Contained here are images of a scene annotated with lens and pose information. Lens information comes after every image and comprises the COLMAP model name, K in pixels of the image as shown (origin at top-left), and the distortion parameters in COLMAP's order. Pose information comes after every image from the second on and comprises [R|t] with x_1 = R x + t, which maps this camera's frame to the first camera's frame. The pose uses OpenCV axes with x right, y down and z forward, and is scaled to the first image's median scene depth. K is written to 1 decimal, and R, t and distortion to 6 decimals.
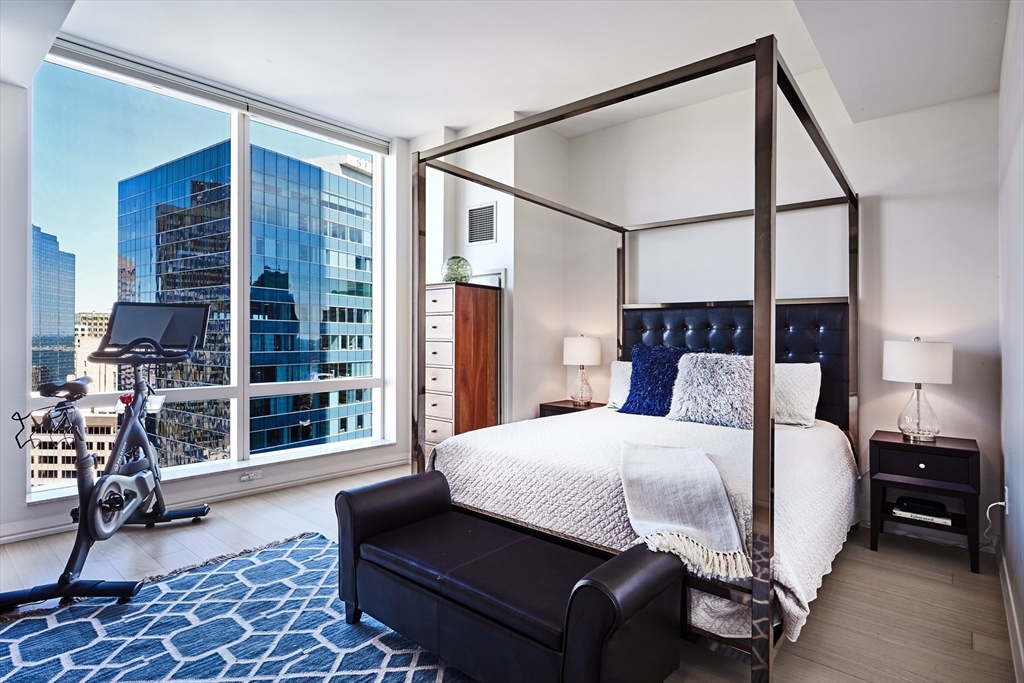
lens RADIAL K [[526.5, 0, 511.7], [0, 526.5, 325.1], [0, 0, 1]] dist [-0.000189, -0.000491]
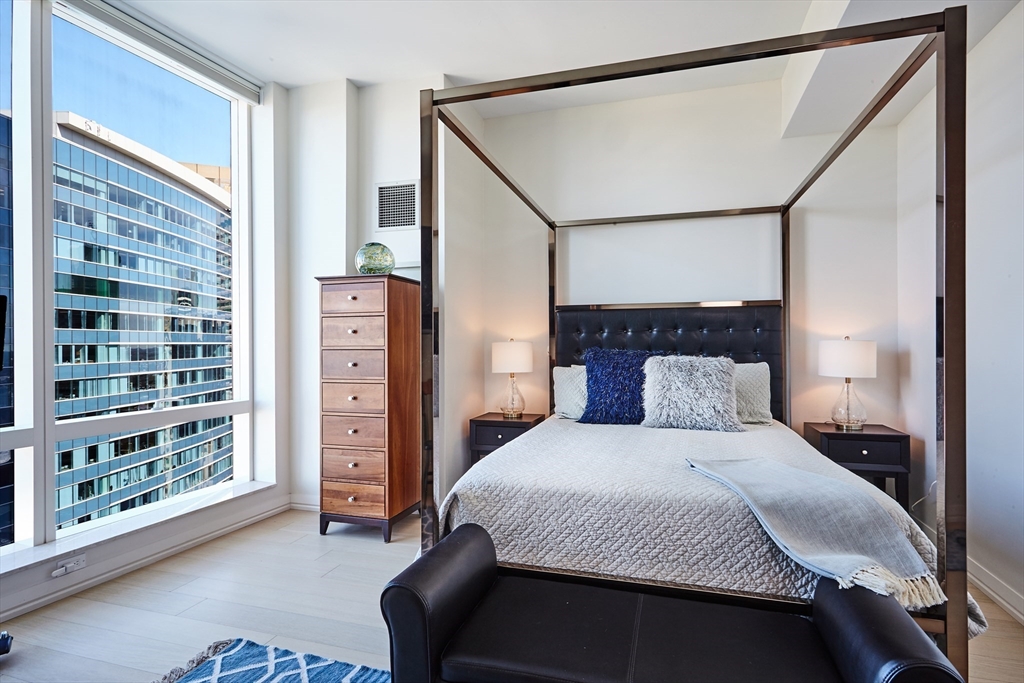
lens RADIAL K [[530.7, 0, 513.8], [0, 530.7, 331.0], [0, 0, 1]] dist [0.007301, -0.001058]
pose [[0.918655, -0.007624, 0.394987, -0.275145], [0.006785, 0.999971, 0.003520, 0.002371], [-0.395003, -0.000554, 0.918680, 0.210063]]
